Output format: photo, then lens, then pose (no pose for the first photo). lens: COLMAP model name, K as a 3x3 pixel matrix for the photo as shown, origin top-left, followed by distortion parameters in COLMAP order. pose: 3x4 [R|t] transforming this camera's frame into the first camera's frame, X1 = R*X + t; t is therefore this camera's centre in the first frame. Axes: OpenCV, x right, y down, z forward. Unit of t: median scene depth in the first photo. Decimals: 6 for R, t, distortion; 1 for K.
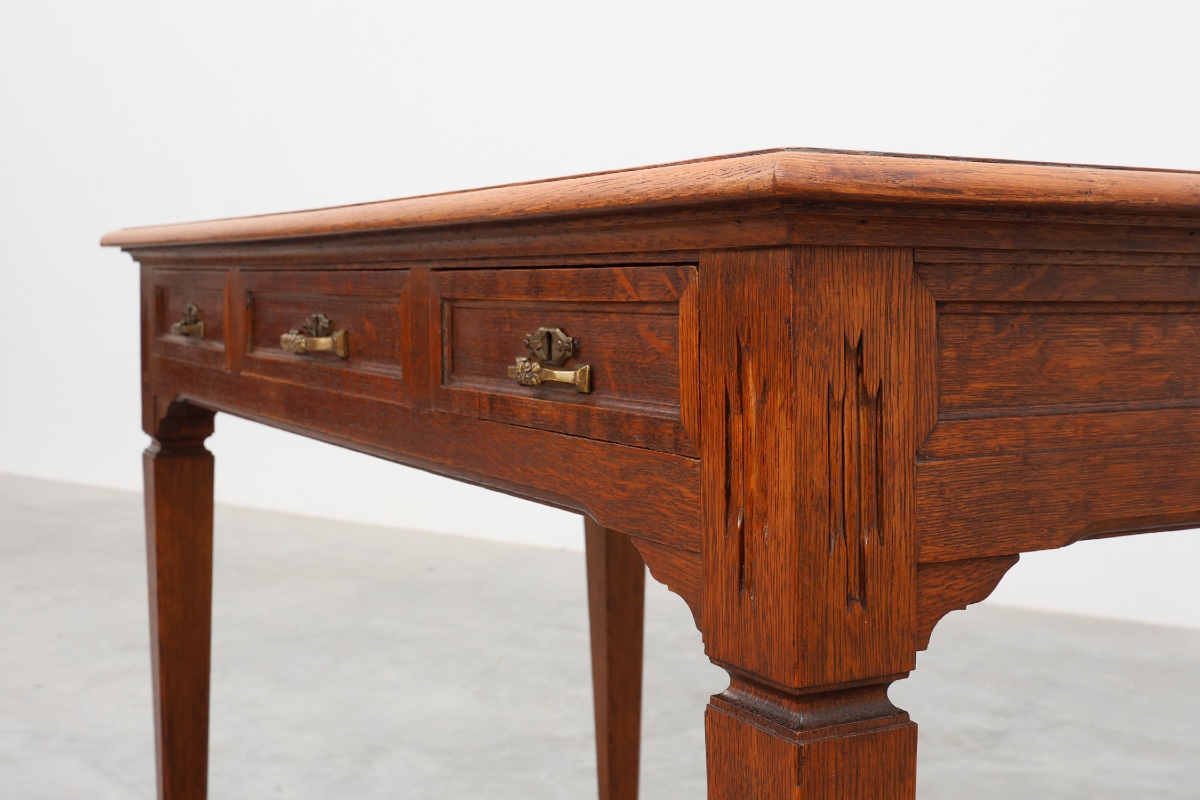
lens RADIAL K [[1589.5, 0, 600.0], [0, 1589.5, 400.0], [0, 0, 1]] dist [0.007332, -0.013971]
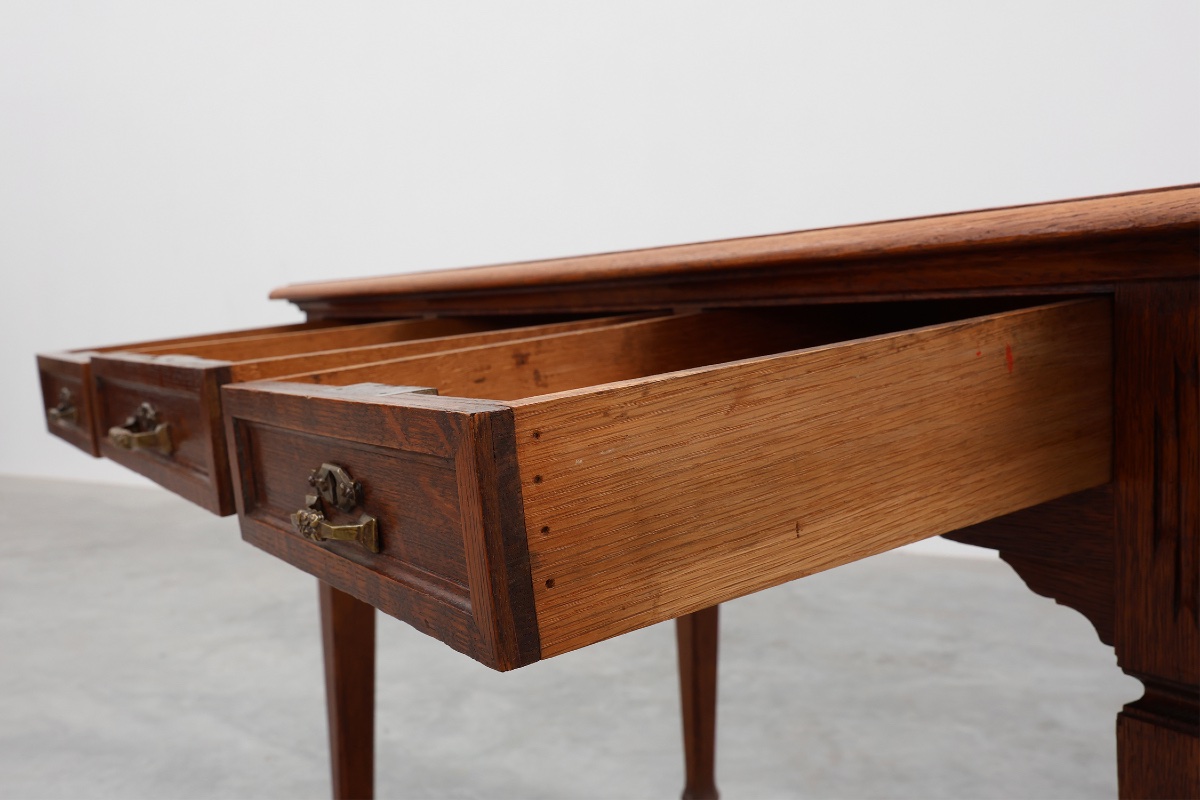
lens RADIAL K [[1142.0, 0, 633.0], [0, 1142.0, 430.9], [0, 0, 1]] dist [-0.002211, 0.003688]
pose [[0.992855, -0.037418, 0.113312, -0.277343], [0.034703, 0.999063, 0.025843, -0.021906], [-0.114173, -0.021726, 0.993223, 0.242033]]
